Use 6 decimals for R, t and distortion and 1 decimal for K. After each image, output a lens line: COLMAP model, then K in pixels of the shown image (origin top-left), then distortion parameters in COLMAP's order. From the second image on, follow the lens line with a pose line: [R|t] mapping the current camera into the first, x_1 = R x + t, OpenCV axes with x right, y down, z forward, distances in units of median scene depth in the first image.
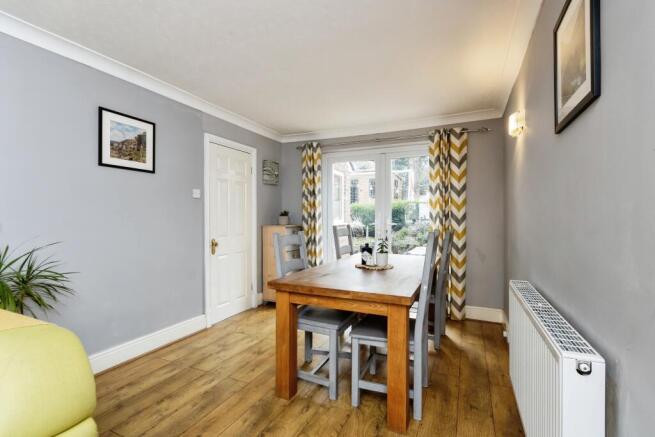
lens RADIAL K [[309.7, 0, 327.9], [0, 309.7, 218.3], [0, 0, 1]] dist [0.010137, 0.000345]
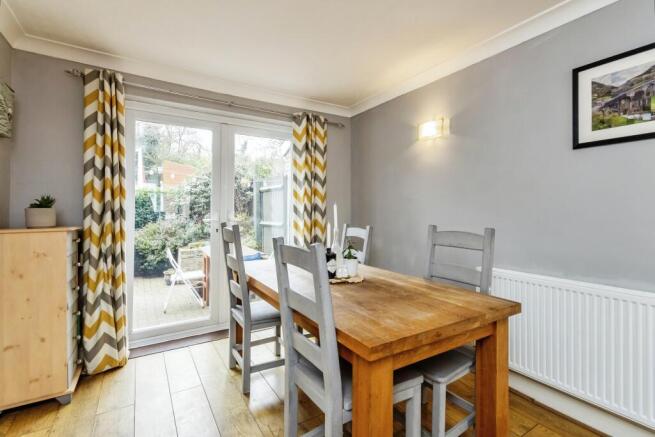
lens RADIAL K [[309.7, 0, 332.9], [0, 309.7, 207.5], [0, 0, 1]] dist [0.010137, 0.000345]
pose [[0.549165, 0.006312, 0.835690, -0.339559], [-0.002814, 0.999980, -0.005704, -0.007386], [-0.835709, 0.000781, 0.549172, 0.432647]]
